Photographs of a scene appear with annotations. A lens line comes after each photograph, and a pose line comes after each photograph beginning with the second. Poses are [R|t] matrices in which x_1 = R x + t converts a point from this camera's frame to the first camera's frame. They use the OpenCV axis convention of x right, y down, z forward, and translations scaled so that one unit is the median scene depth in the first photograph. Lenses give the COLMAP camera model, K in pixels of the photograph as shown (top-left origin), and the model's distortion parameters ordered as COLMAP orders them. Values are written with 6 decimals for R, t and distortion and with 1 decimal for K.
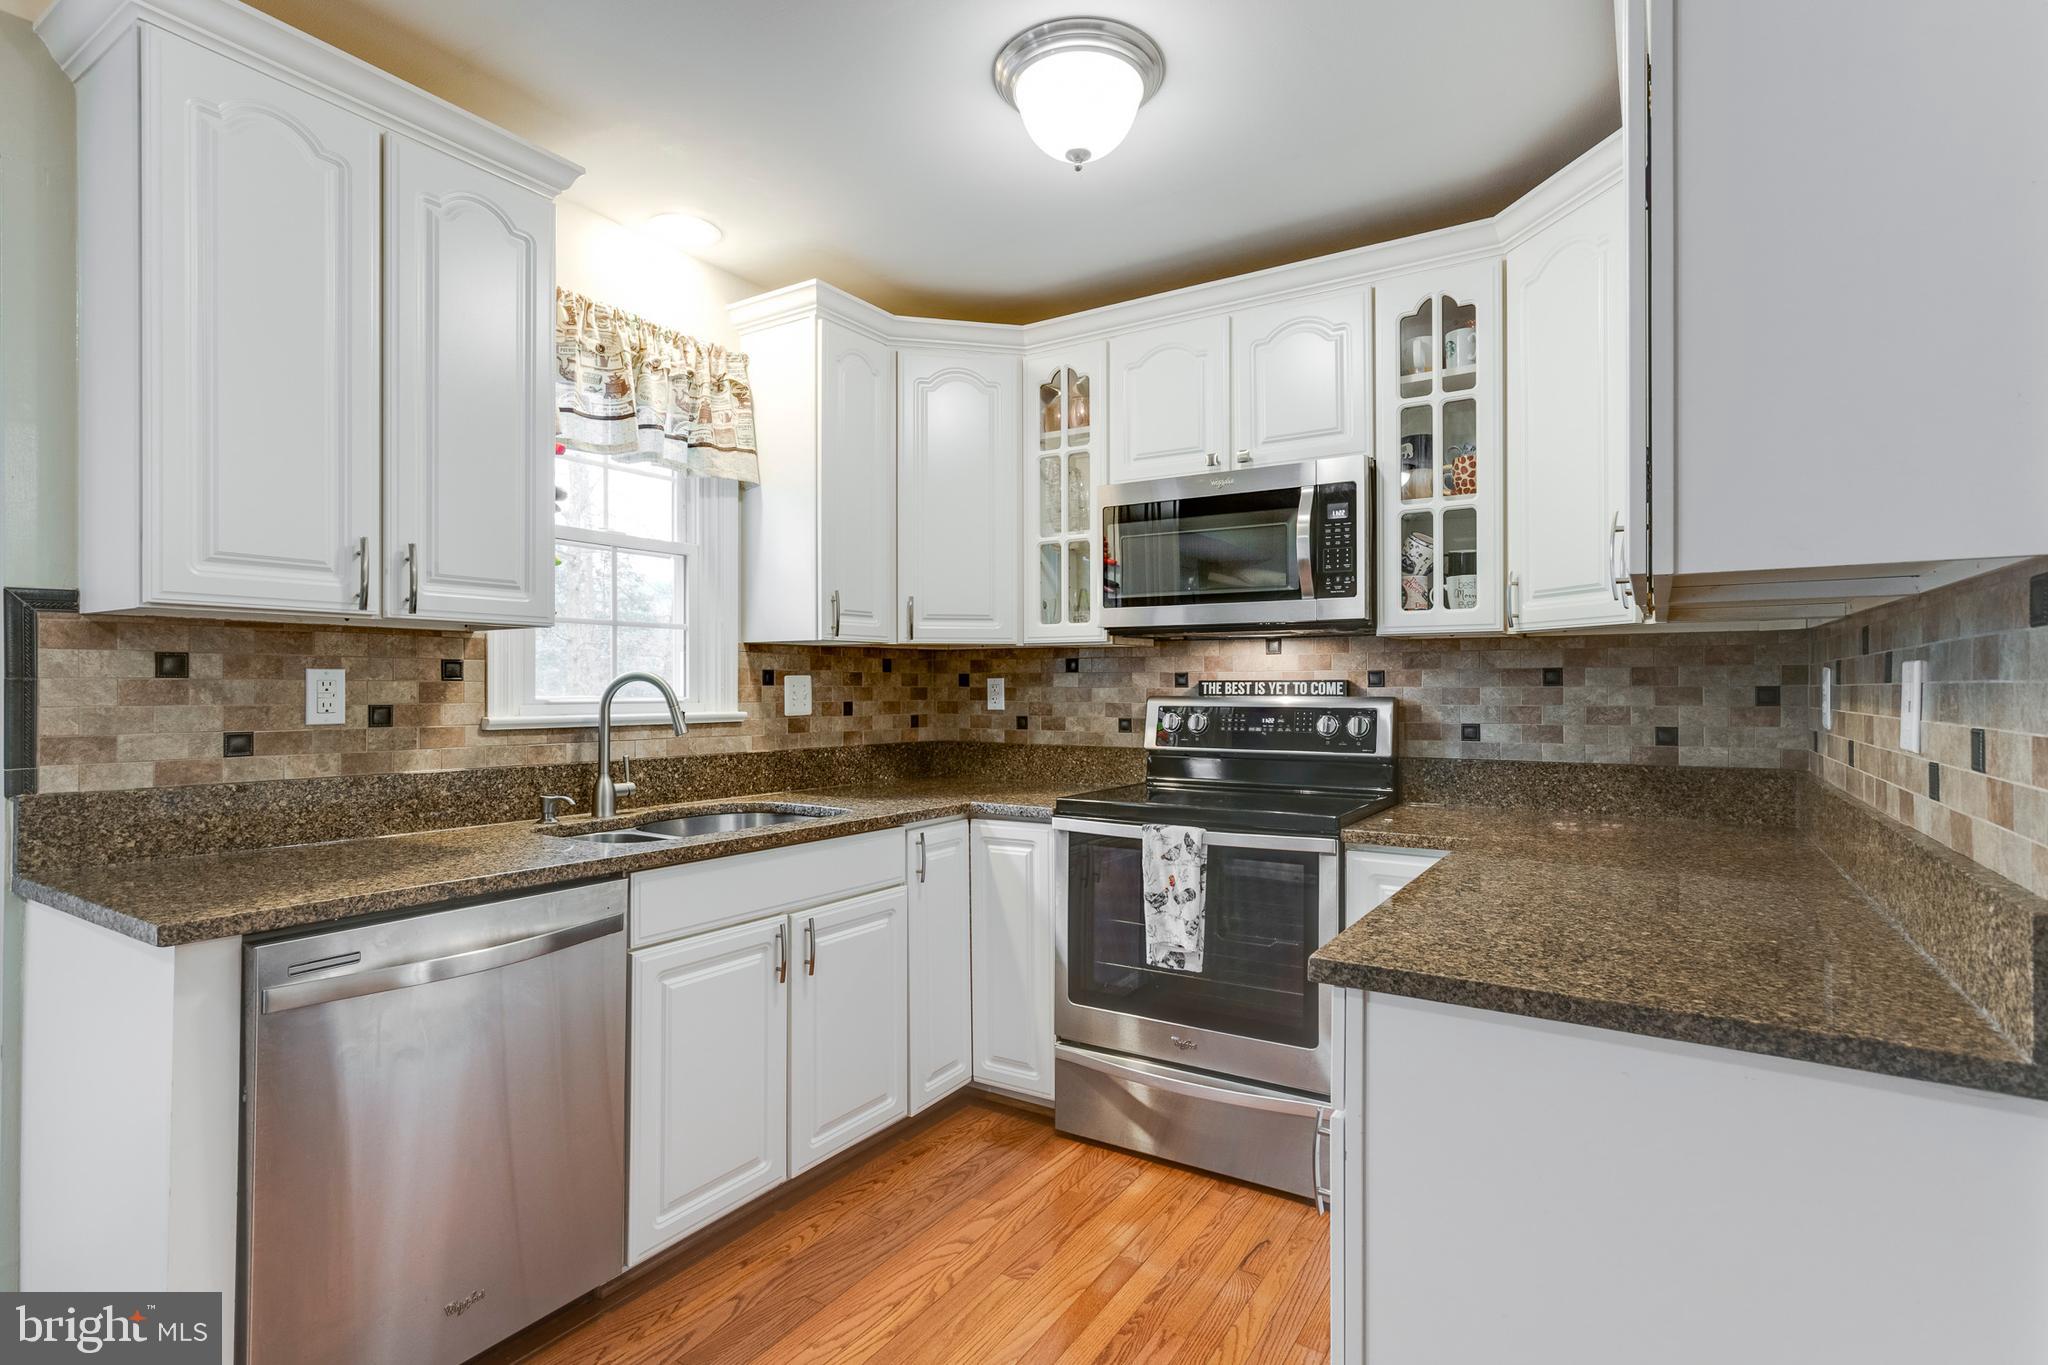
lens RADIAL K [[990.6, 0, 999.0], [0, 990.6, 685.4], [0, 0, 1]] dist [-0.015163, 0.008514]
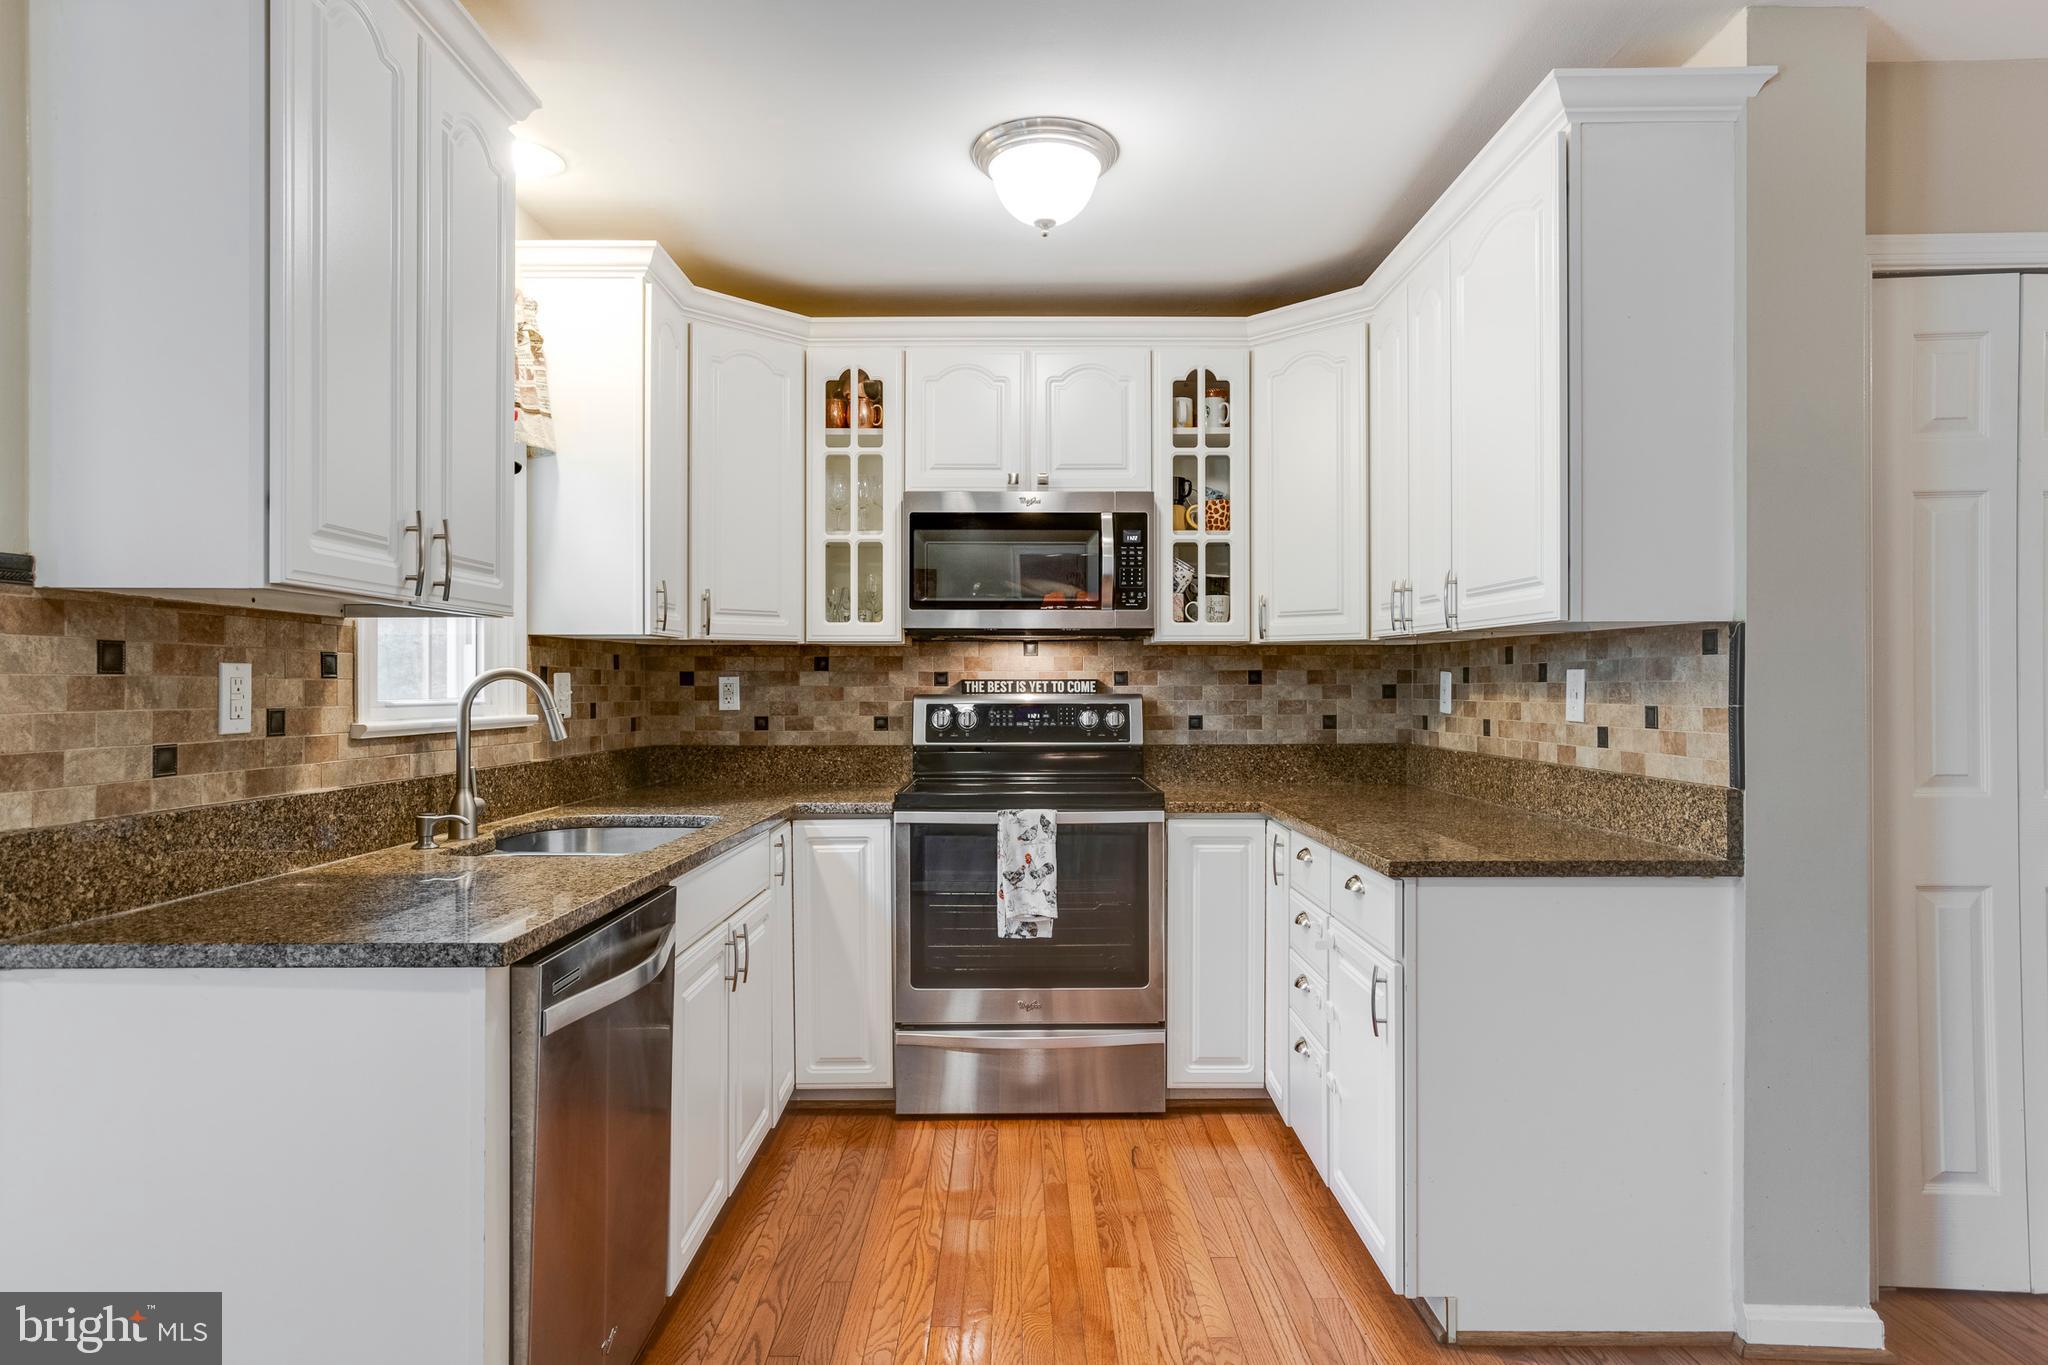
lens RADIAL K [[1163.2, 0, 1004.0], [0, 1163.2, 682.8], [0, 0, 1]] dist [-0.018664, 0.019463]
pose [[0.841507, 0.000351, 0.540245, -0.534397], [0.000545, 0.999999, -0.001498, 0.000590], [-0.540245, 0.001555, 0.841506, -0.086965]]
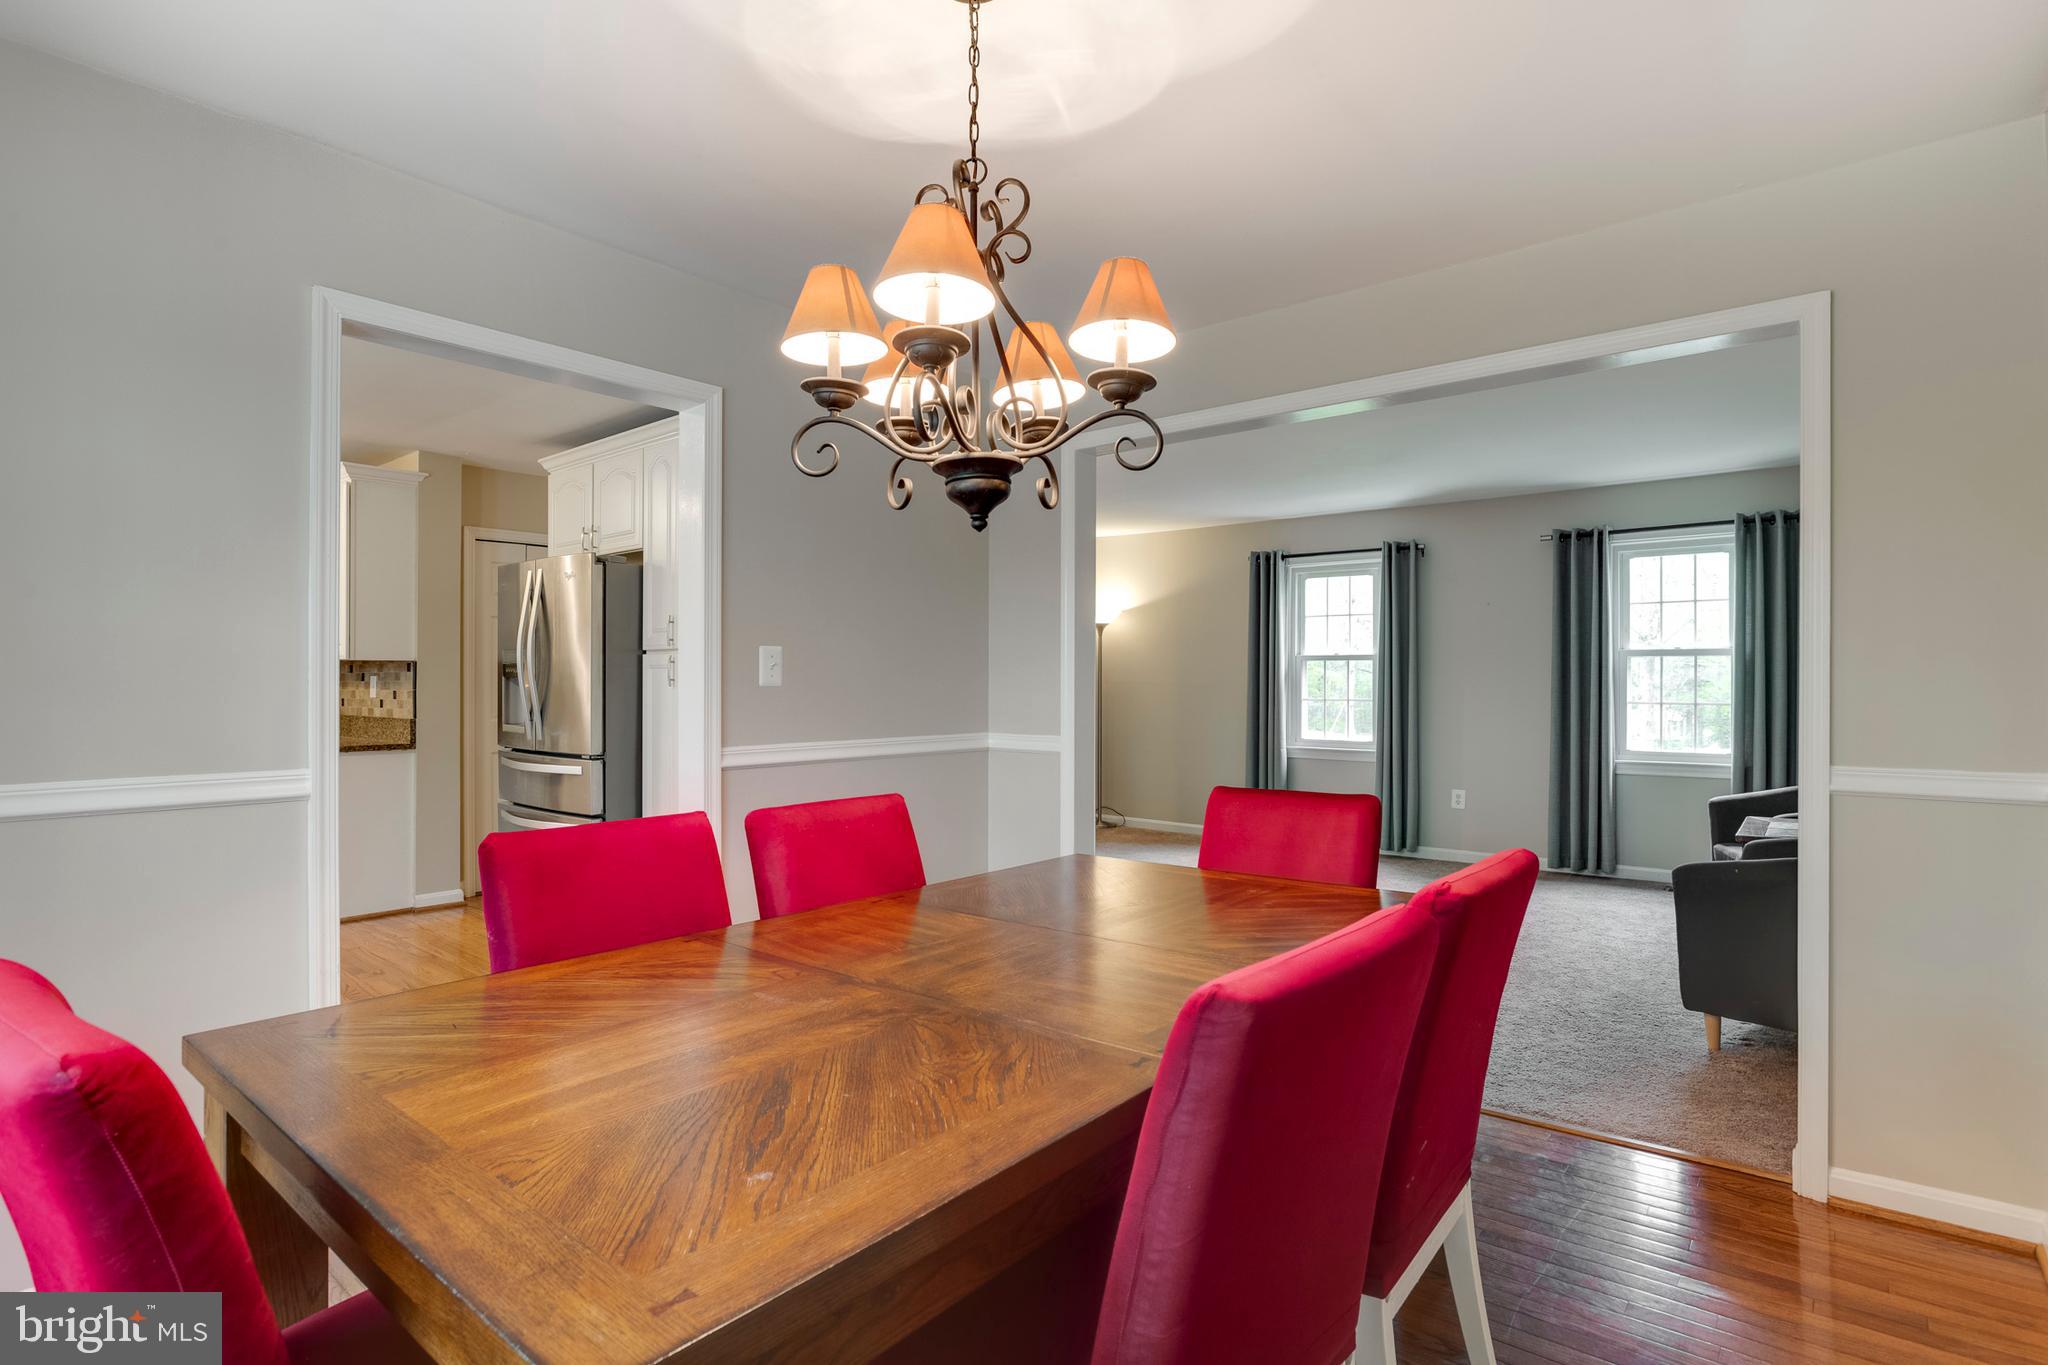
lens RADIAL K [[992.8, 0, 1021.9], [0, 992.8, 686.7], [0, 0, 1]] dist [-0.059607, 0.035135]
pose [[0.093681, 0.001172, 0.995602, -1.534495], [-0.005943, 0.999982, -0.000618, 0.003666], [-0.995585, -0.005859, 0.093686, -1.113494]]
